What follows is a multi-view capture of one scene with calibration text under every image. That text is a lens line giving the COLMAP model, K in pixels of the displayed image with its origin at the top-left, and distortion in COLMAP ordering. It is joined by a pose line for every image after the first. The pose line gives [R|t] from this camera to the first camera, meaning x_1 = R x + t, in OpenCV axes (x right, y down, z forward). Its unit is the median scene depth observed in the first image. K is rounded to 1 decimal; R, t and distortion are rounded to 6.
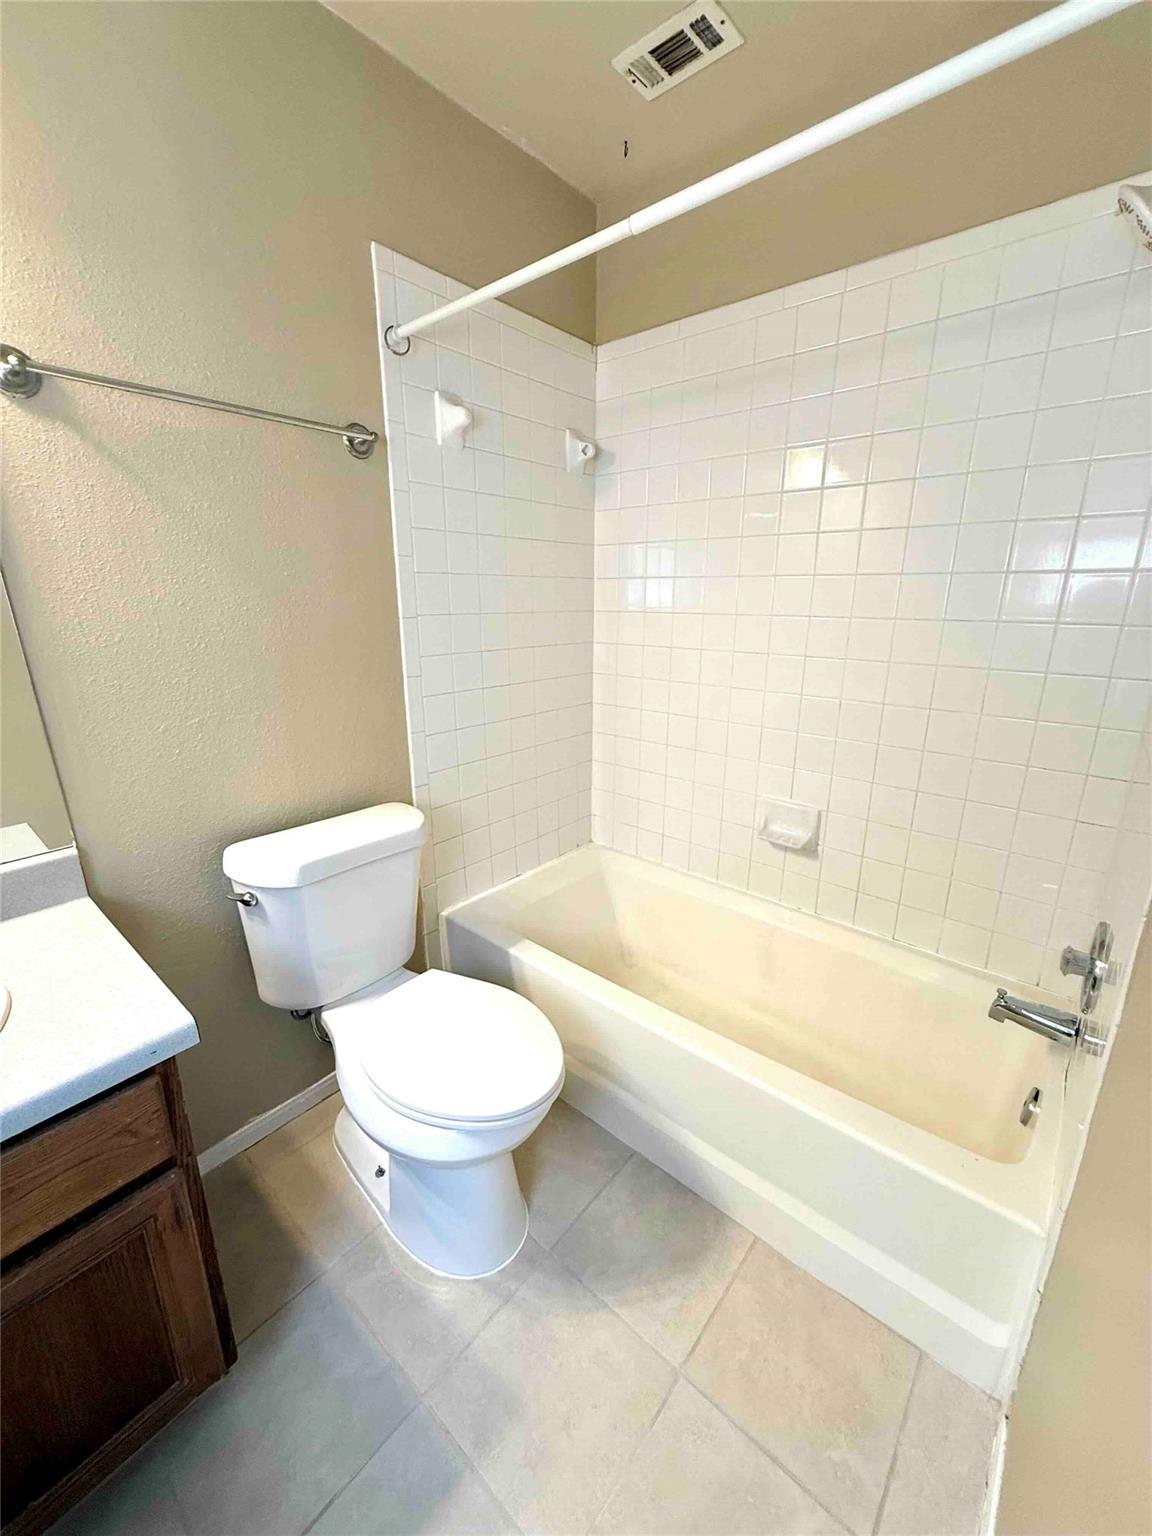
lens RADIAL K [[609.1, 0, 577.8], [0, 609.1, 765.5], [0, 0, 1]] dist [-0.000182, -0.000149]
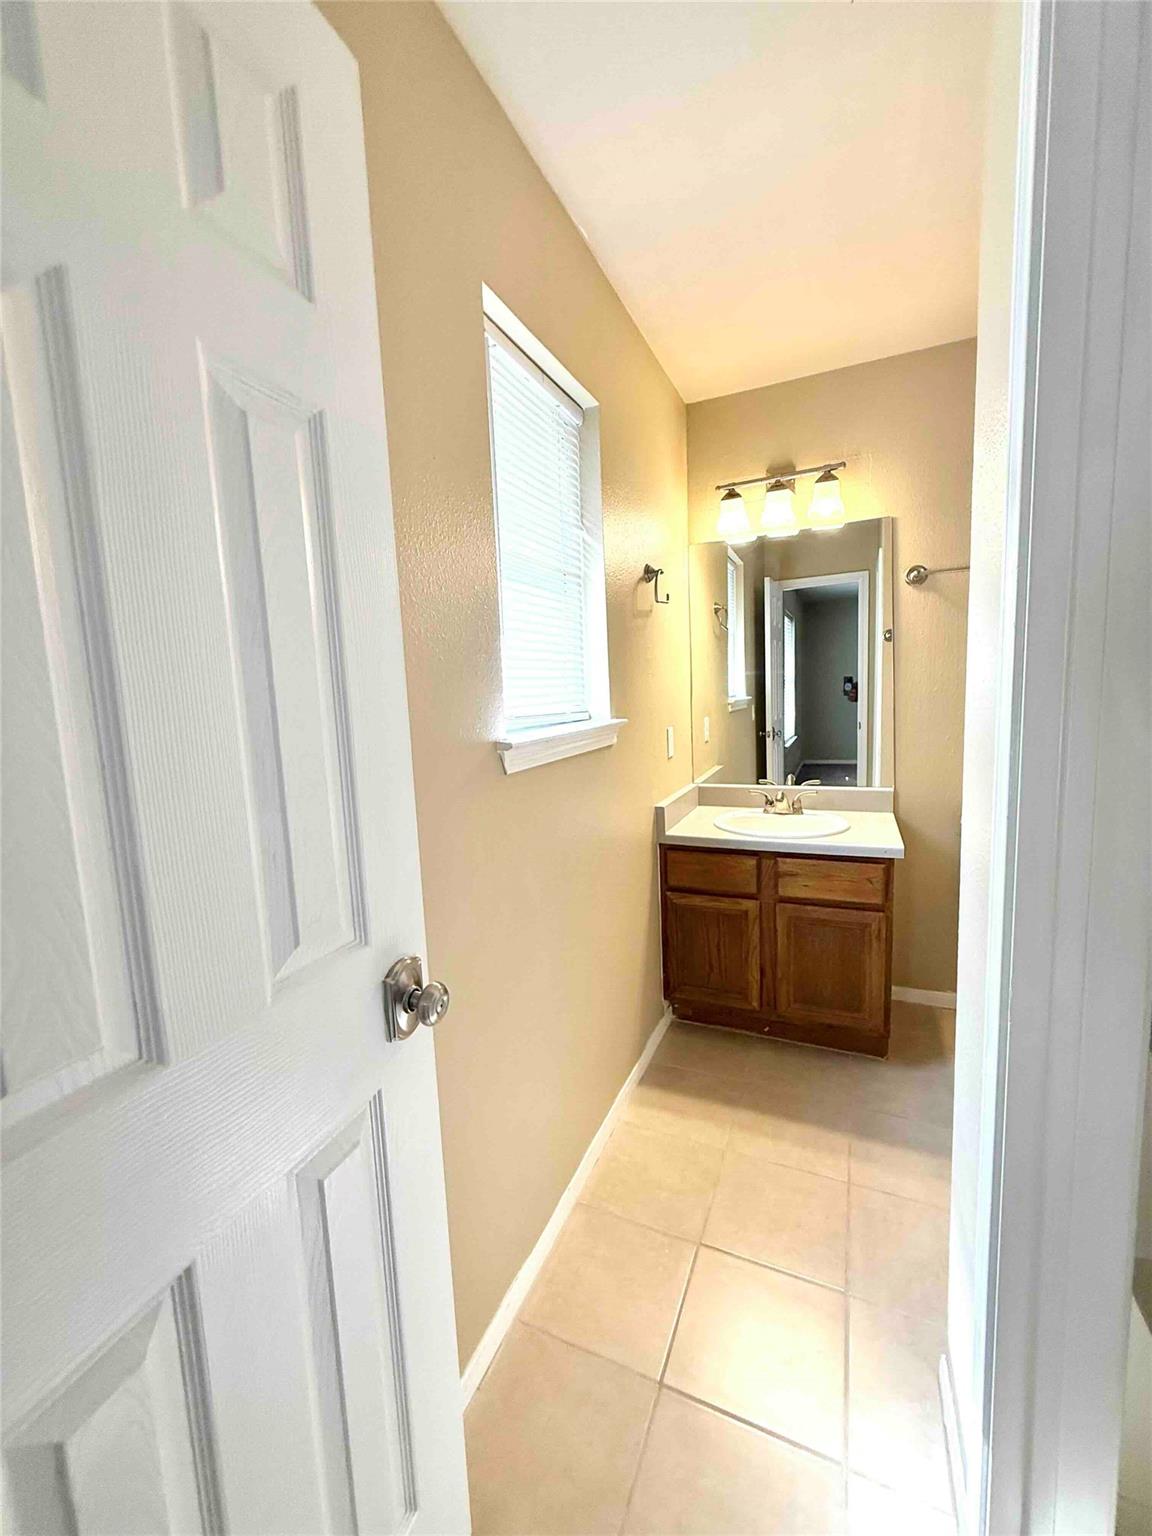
lens RADIAL K [[609.1, 0, 575.9], [0, 609.1, 766.0], [0, 0, 1]] dist [-0.000182, -0.000149]
pose [[0.280668, 0.099175, -0.954667, 1.000377], [-0.226116, 0.973484, 0.034652, 0.276665], [0.932790, 0.206140, 0.295651, -0.755012]]
